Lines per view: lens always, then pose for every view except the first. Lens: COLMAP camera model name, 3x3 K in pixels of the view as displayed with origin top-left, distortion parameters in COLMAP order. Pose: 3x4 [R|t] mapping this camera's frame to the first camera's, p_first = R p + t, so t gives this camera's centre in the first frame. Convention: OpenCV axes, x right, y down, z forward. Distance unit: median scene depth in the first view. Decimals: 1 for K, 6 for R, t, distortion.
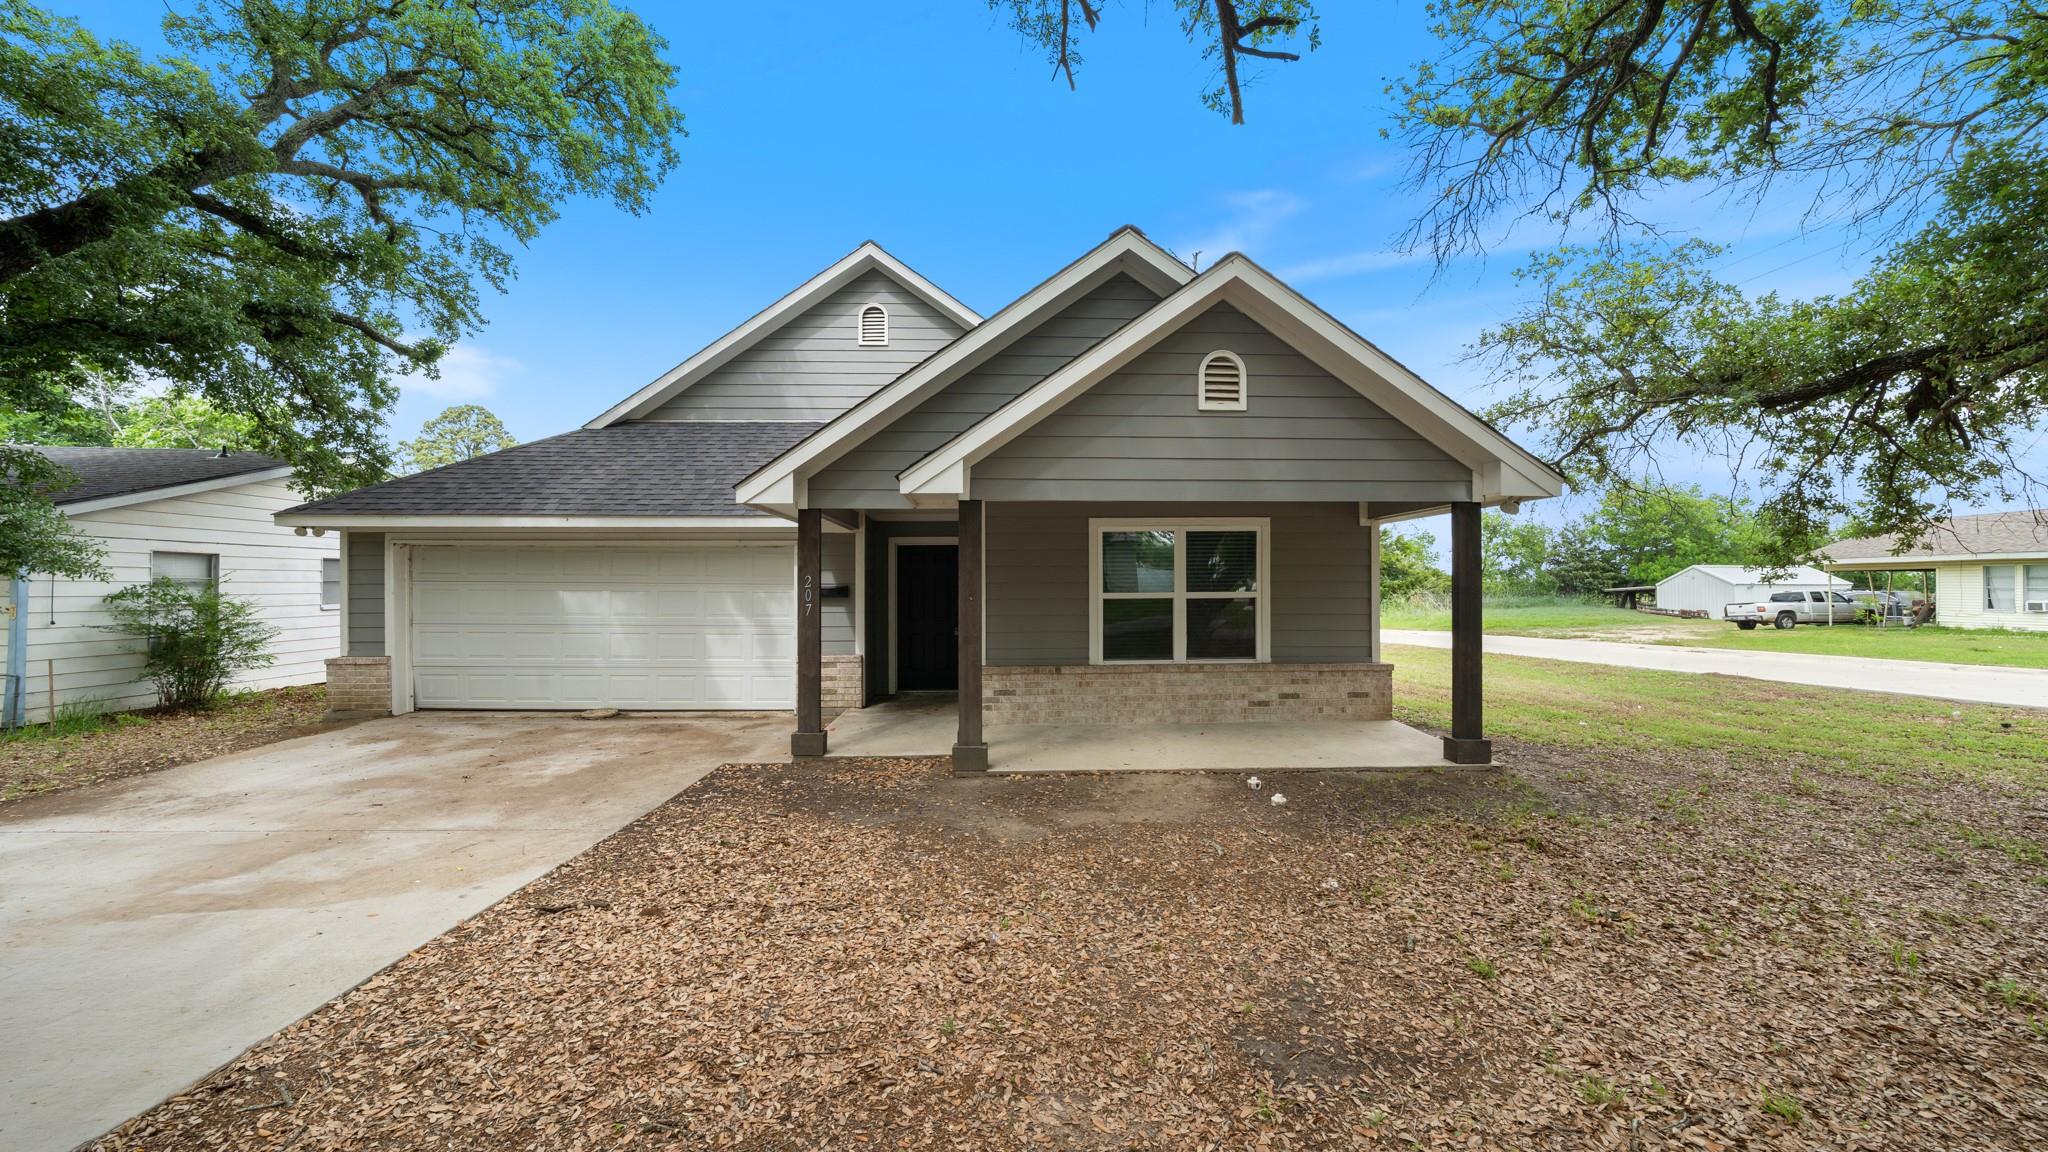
lens RADIAL K [[709.1, 0, 1012.8], [0, 709.1, 589.1], [0, 0, 1]] dist [0.000028, 0.000002]
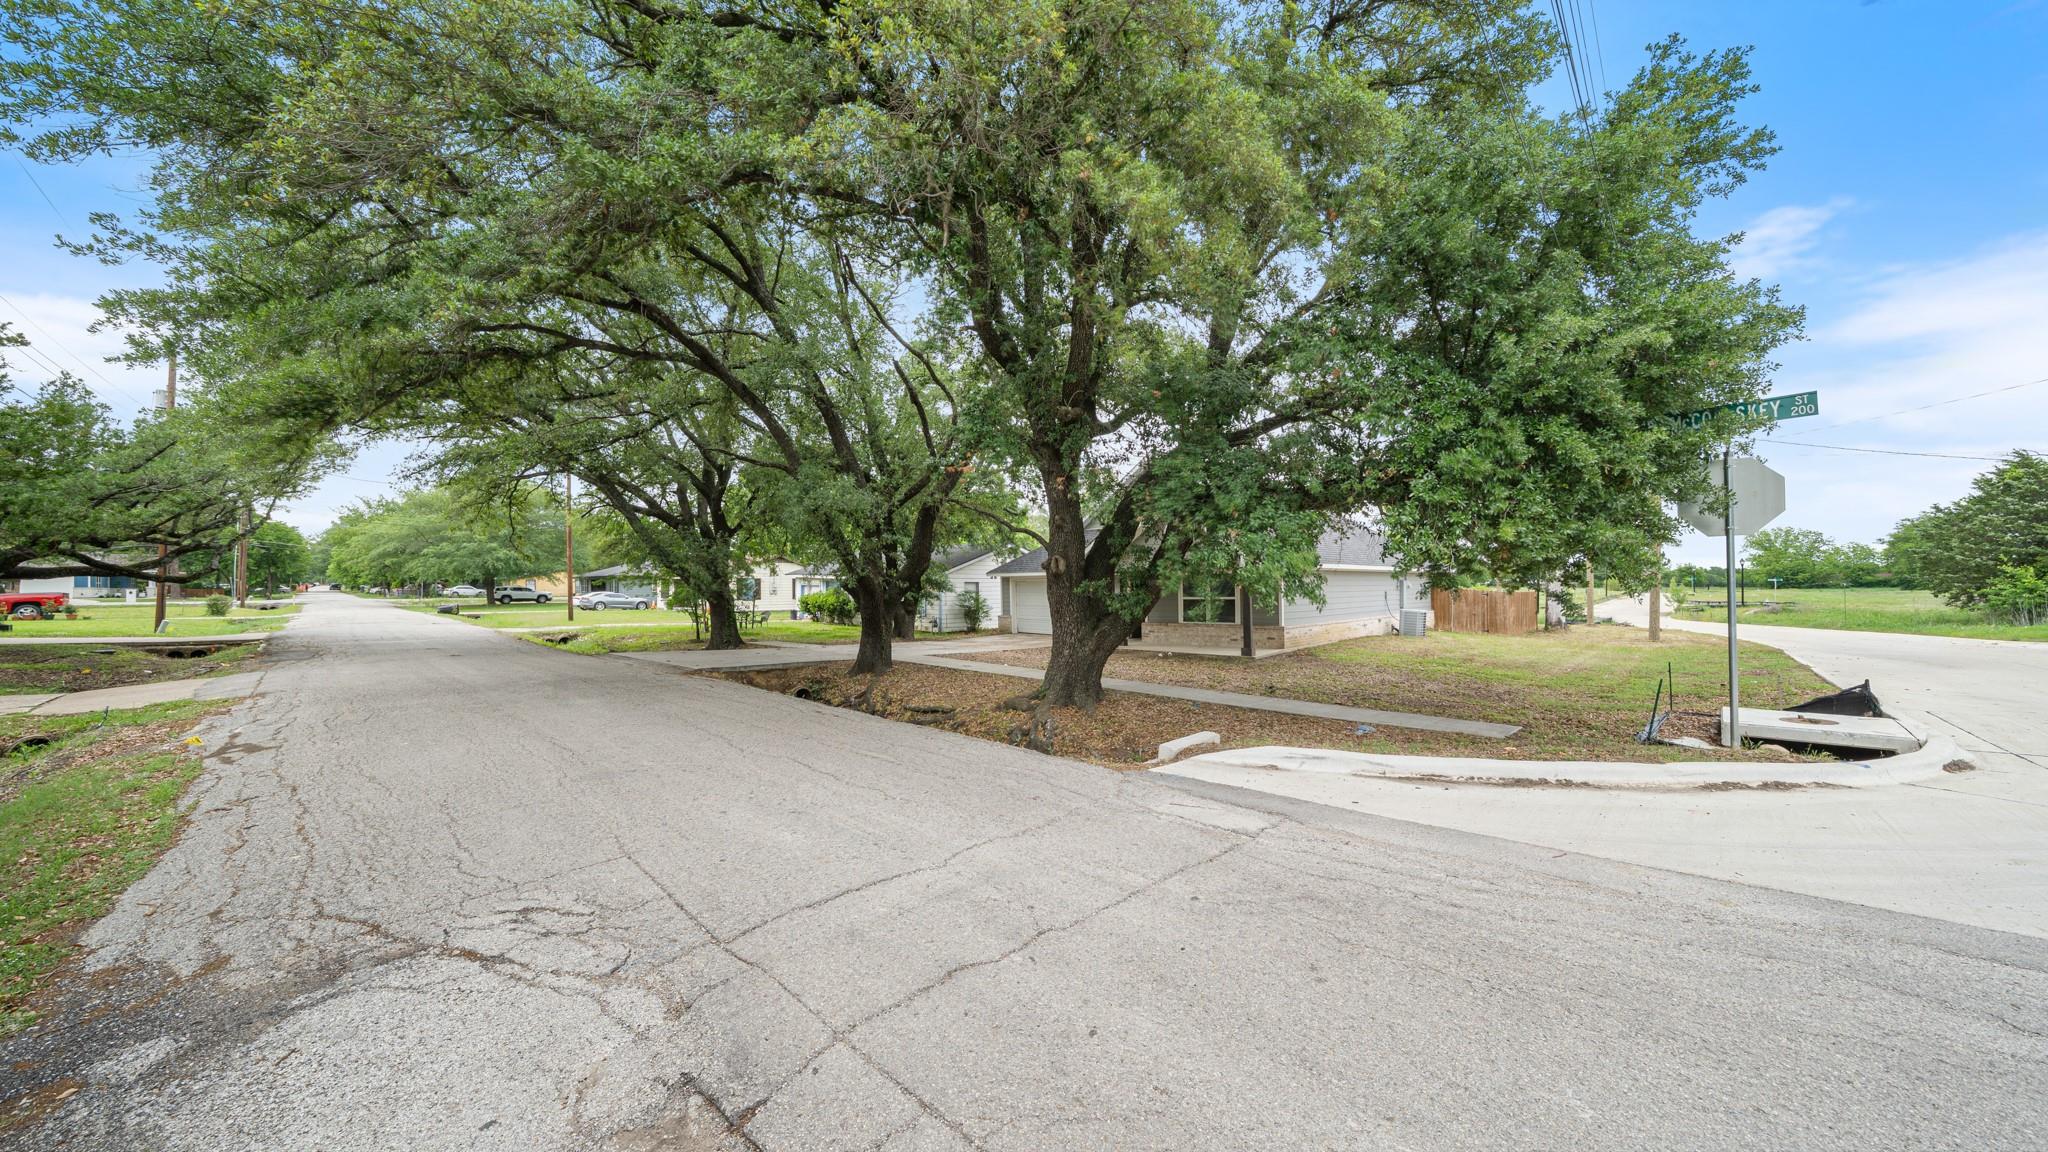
lens RADIAL K [[709.1, 0, 1024.1], [0, 709.1, 585.0], [0, 0, 1]] dist [0.000028, 0.000002]
pose [[0.691219, -0.009653, -0.722581, 1.608405], [0.010403, 0.999940, -0.003407, -0.035618], [0.722570, -0.005162, 0.691278, -1.272860]]
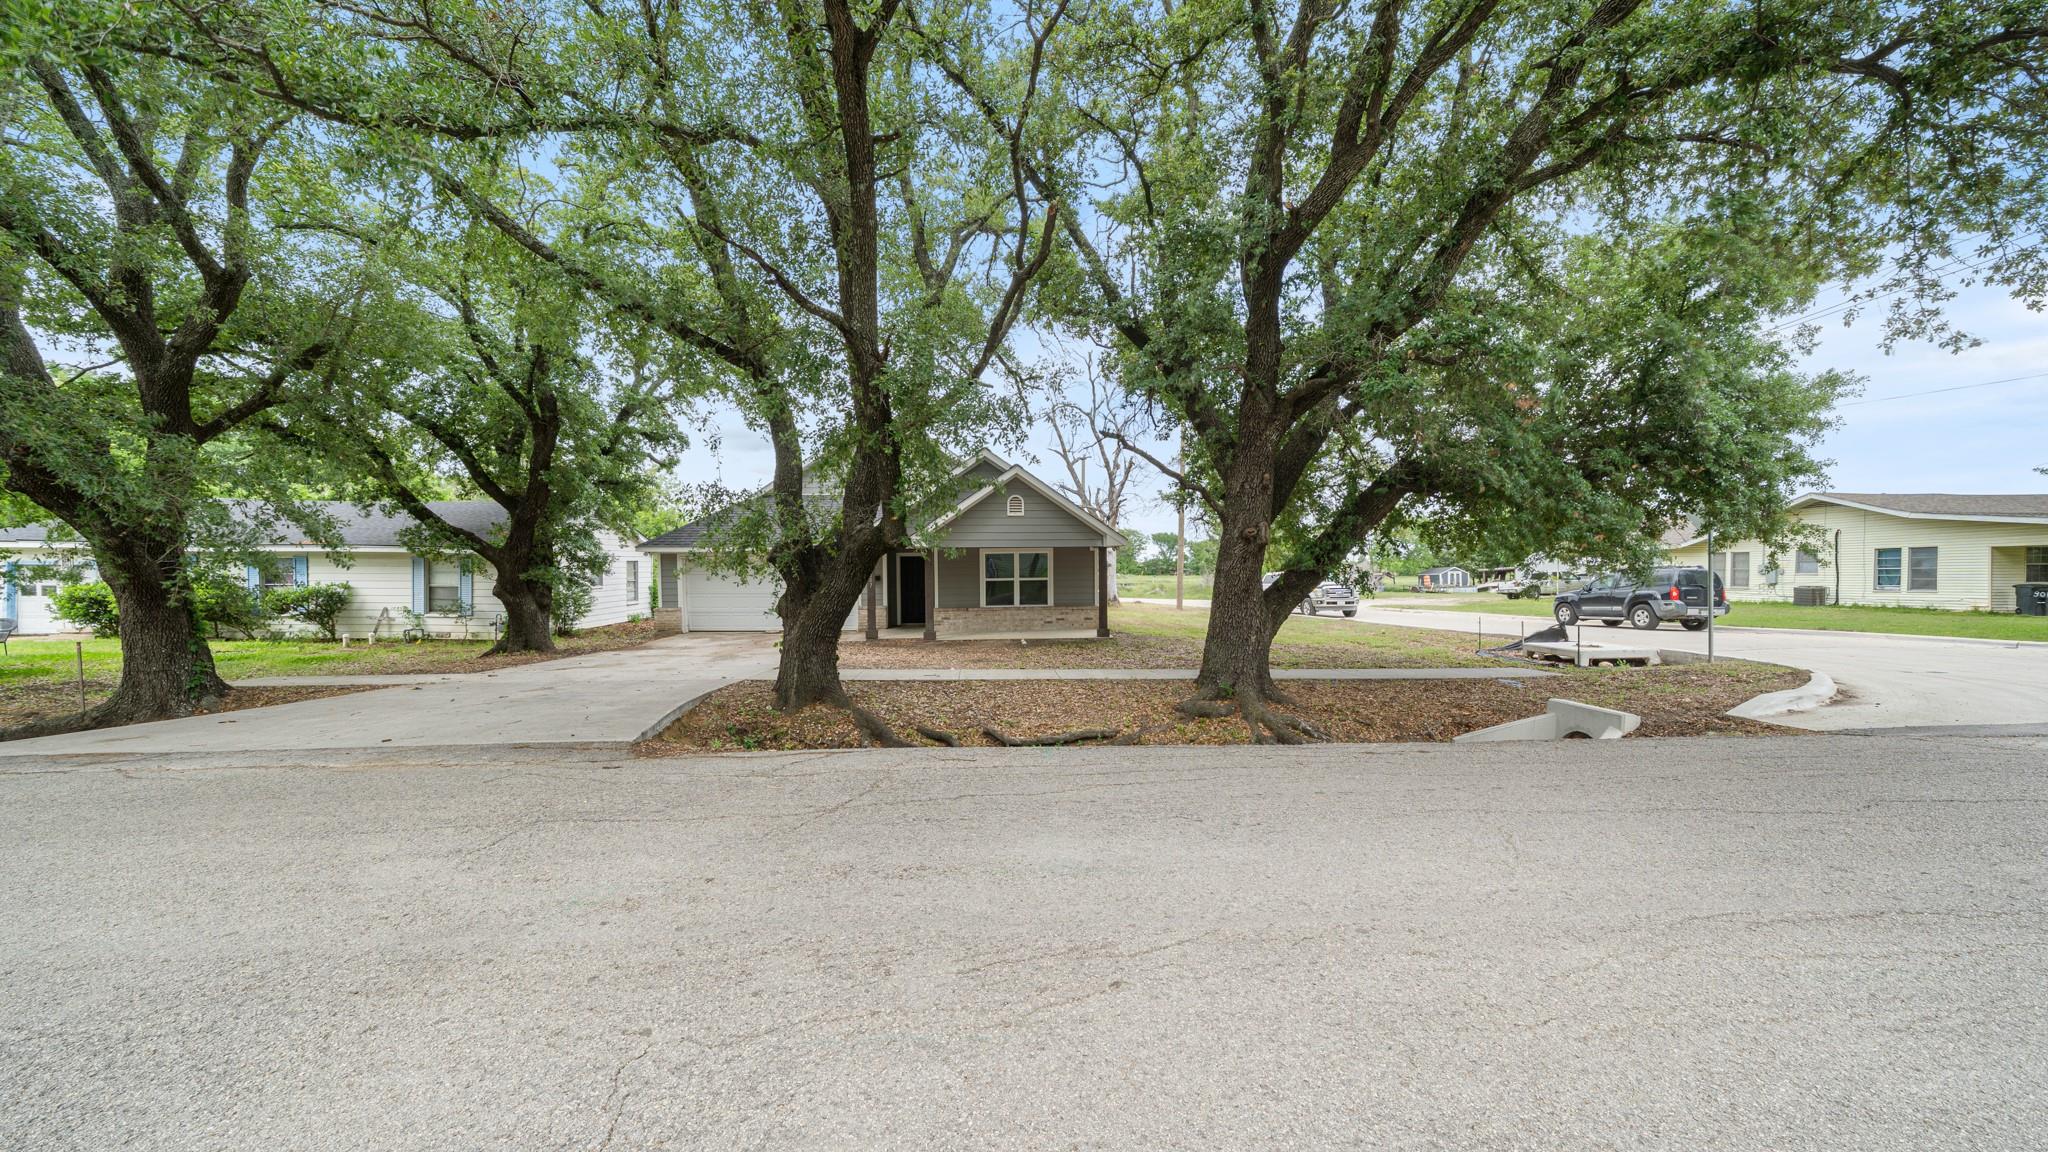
lens RADIAL K [[709.1, 0, 1026.7], [0, 709.1, 576.3], [0, 0, 1]] dist [0.000028, 0.000002]
pose [[0.999524, -0.006099, 0.030237, 0.187791], [0.006046, 0.999980, 0.001836, -0.004959], [-0.030248, -0.001652, 0.999541, -1.418204]]
